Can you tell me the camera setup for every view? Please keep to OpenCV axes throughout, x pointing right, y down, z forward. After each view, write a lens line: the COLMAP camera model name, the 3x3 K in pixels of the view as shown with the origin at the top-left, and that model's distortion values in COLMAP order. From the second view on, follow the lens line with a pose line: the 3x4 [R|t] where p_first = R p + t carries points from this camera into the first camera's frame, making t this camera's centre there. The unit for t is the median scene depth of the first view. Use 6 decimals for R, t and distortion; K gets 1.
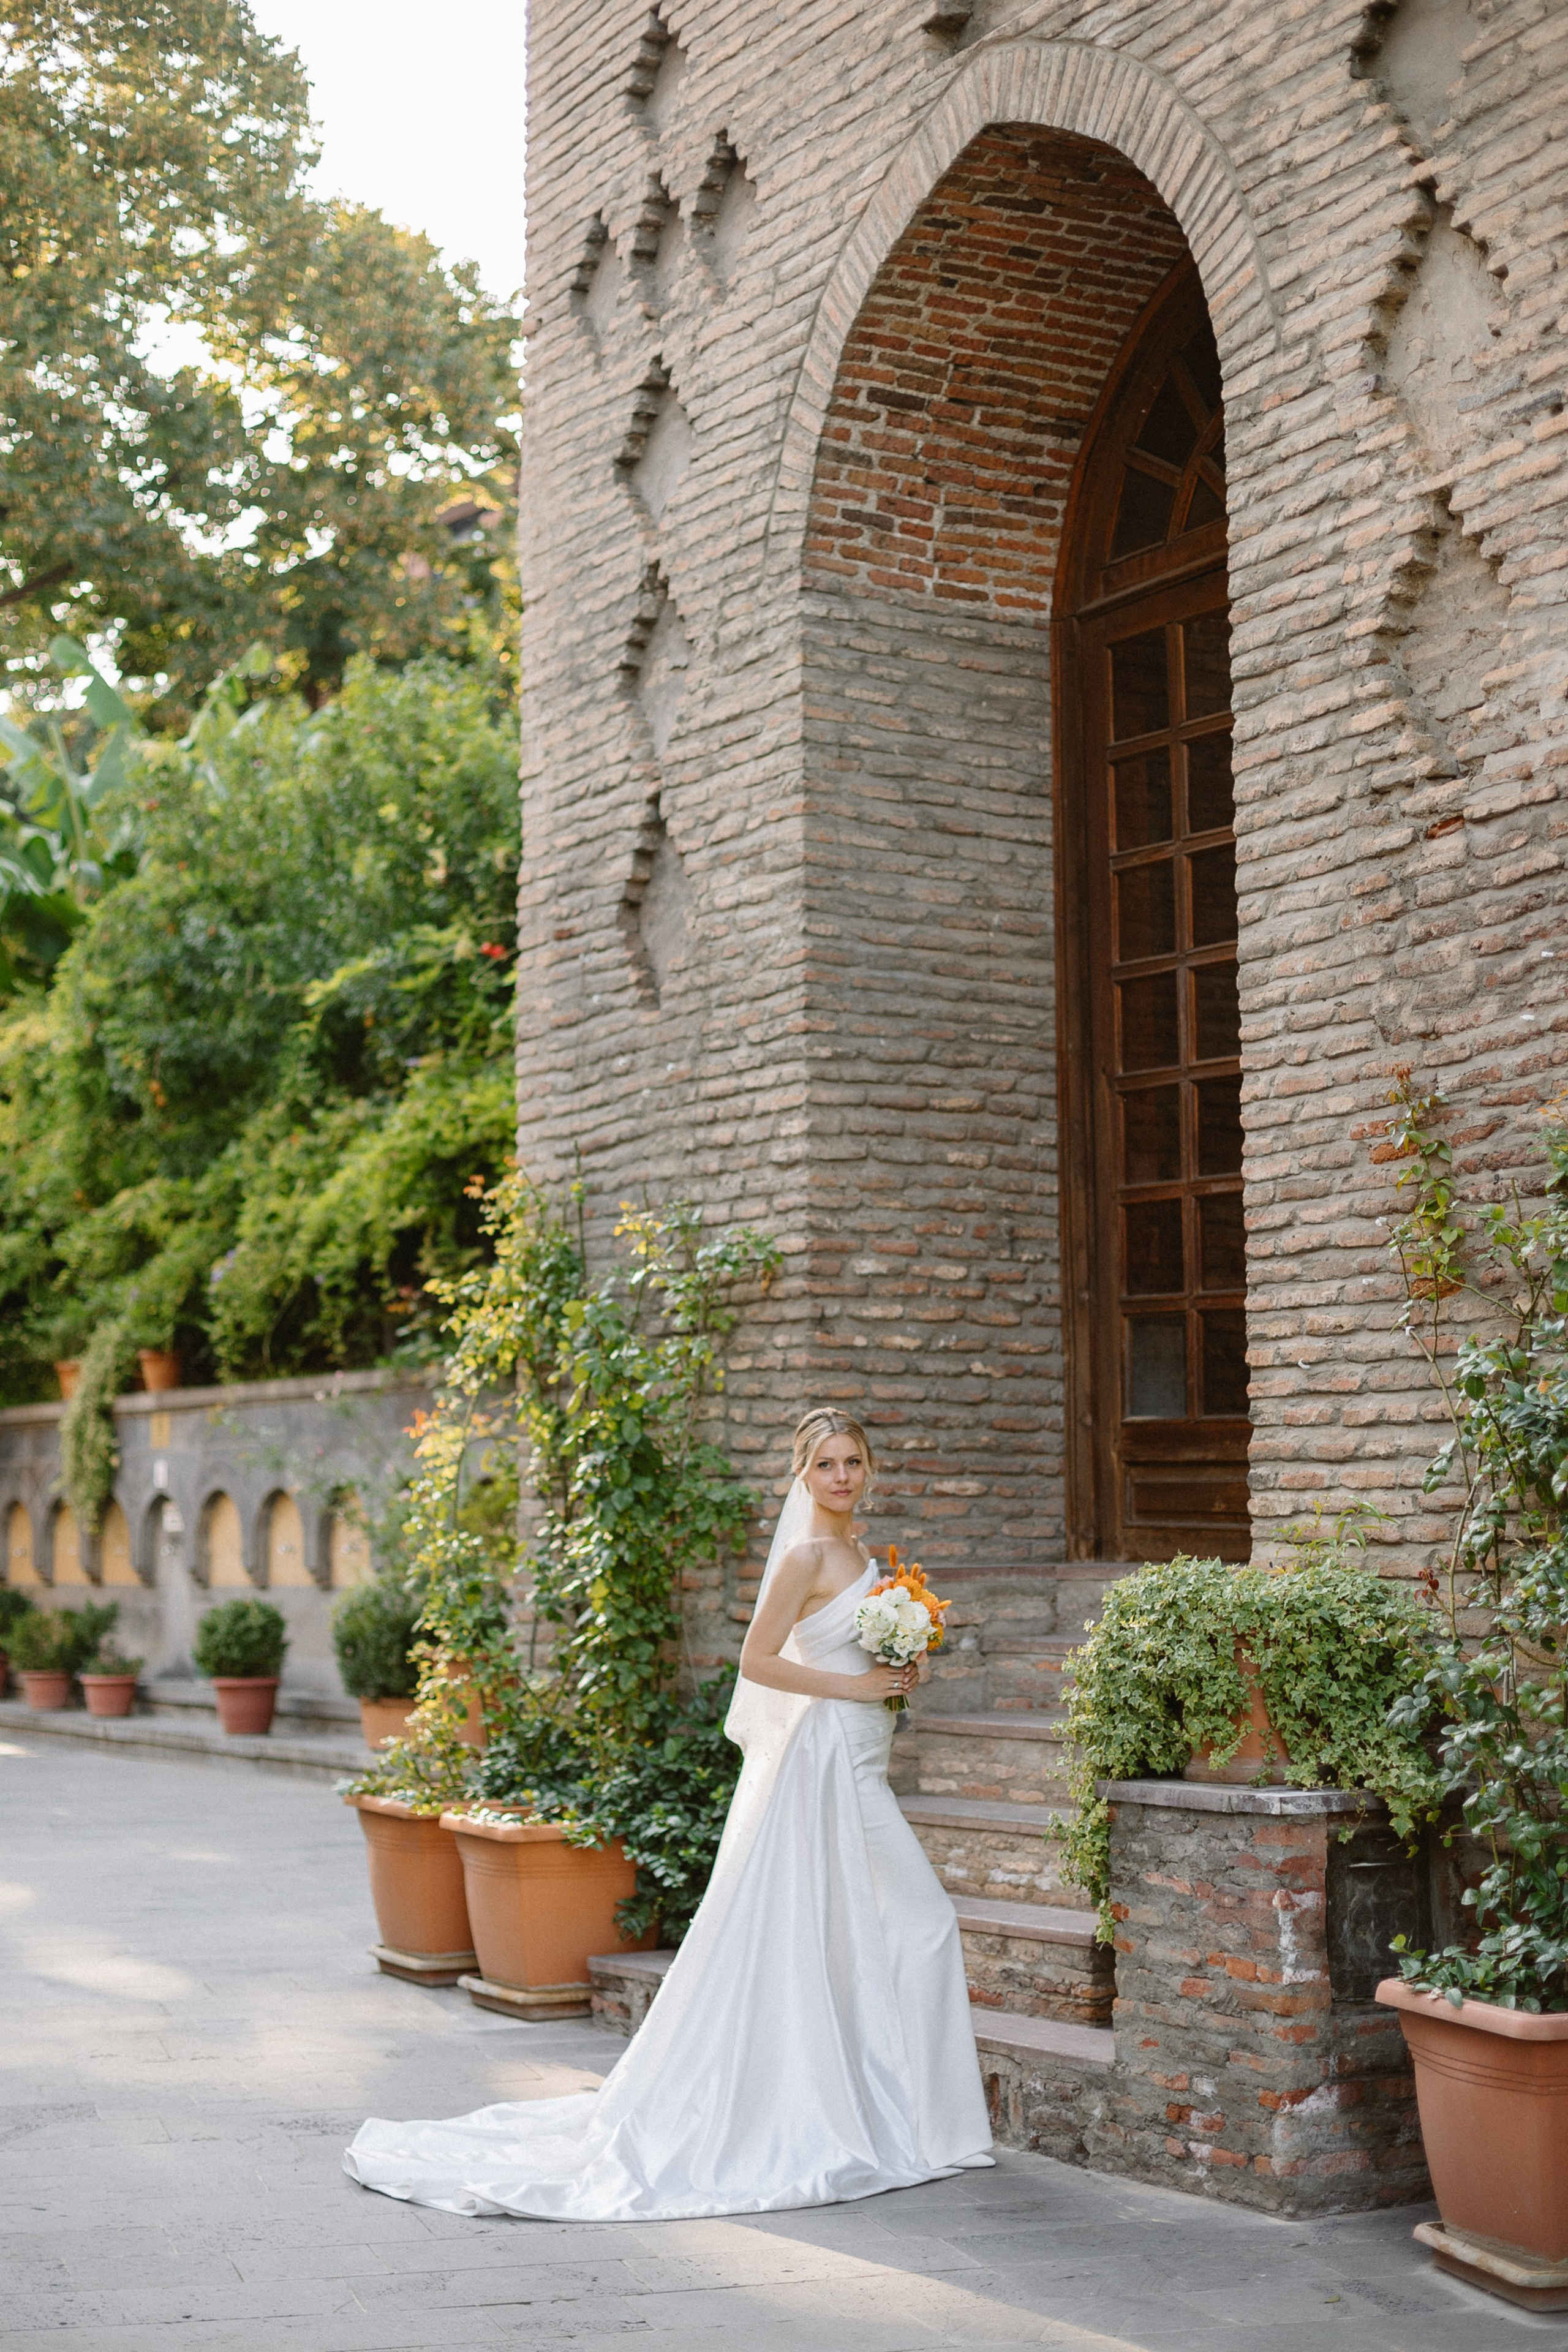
lens RADIAL K [[3359.3, 0, 782.7], [0, 3359.3, 1252.4], [0, 0, 1]] dist [0.032354, -0.103141]
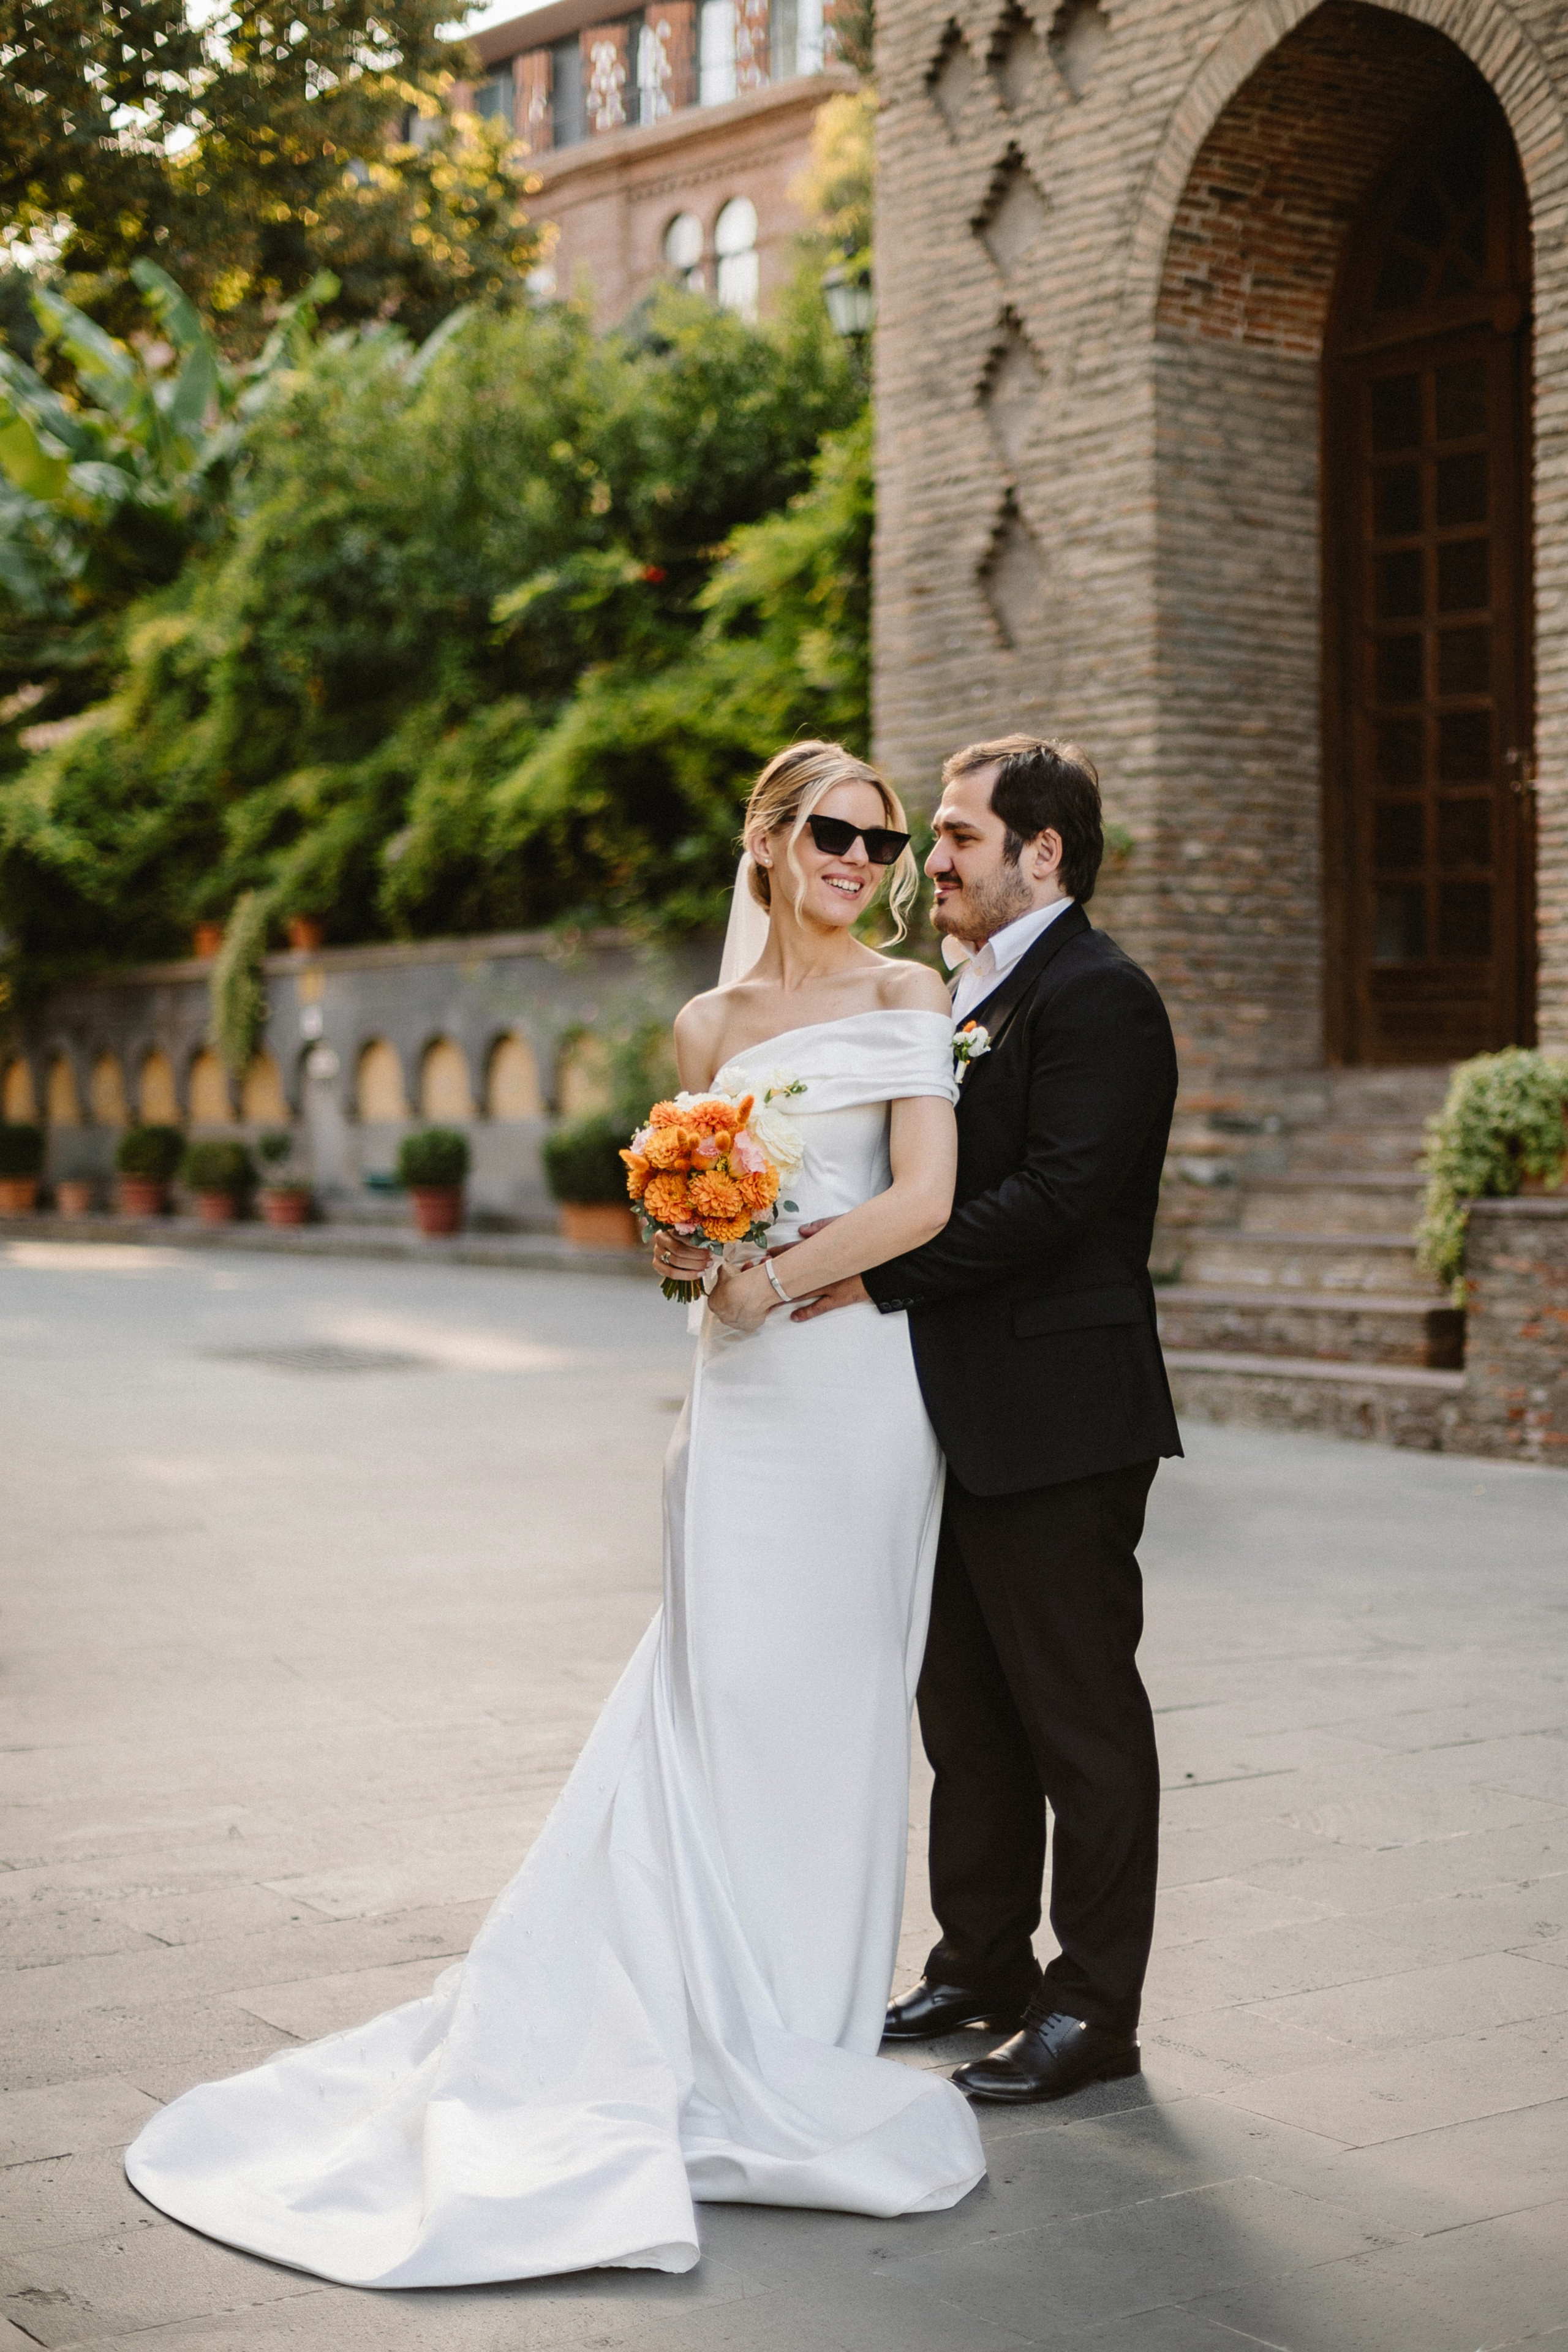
lens RADIAL K [[3362.1, 0, 784.0], [0, 3362.1, 1176.0], [0, 0, 1]] dist [0.017681, 0.012508]
pose [[0.996766, 0.001696, 0.080344, -0.244952], [-0.009828, 0.994844, 0.100936, -0.000288], [-0.079758, -0.101399, 0.991644, -0.341693]]
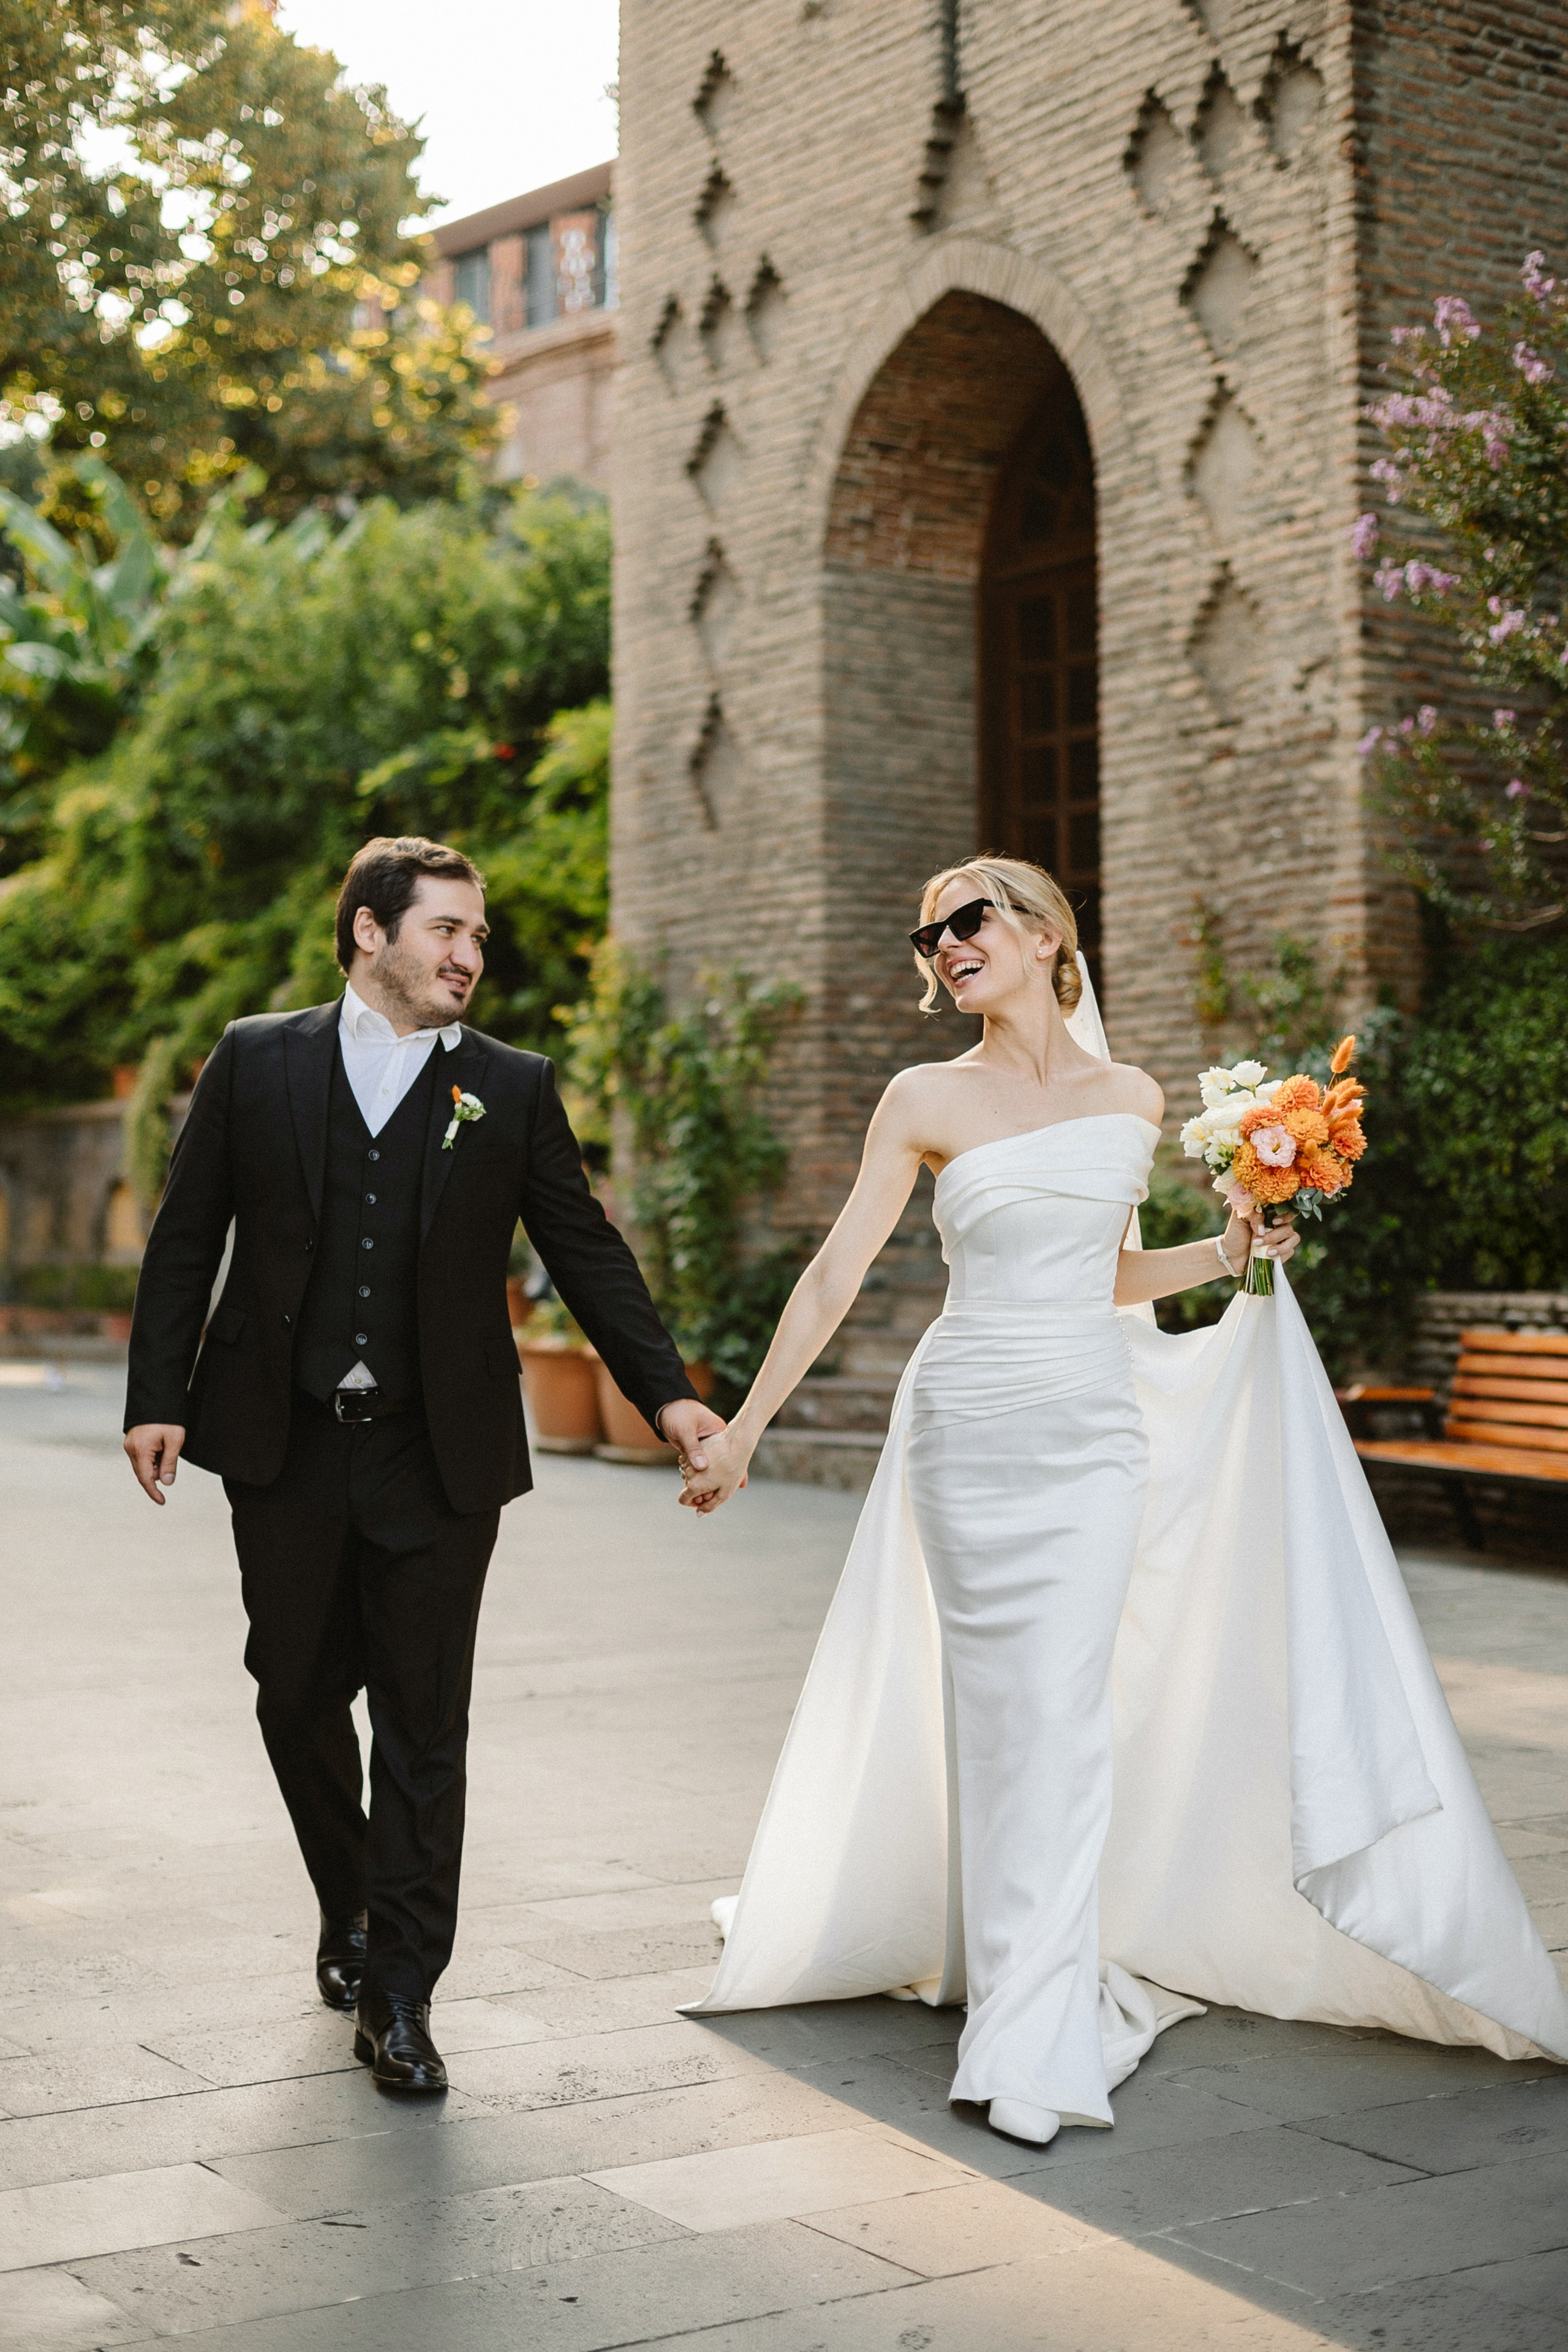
lens RADIAL K [[3400.9, 0, 746.3], [0, 3400.9, 1168.7], [0, 0, 1]] dist [0.053066, 0.089208]
pose [[0.998671, 0.006160, 0.051170, -0.107758], [-0.009035, 0.998382, 0.056146, -0.007173], [-0.050742, -0.056534, 0.997110, -0.588526]]
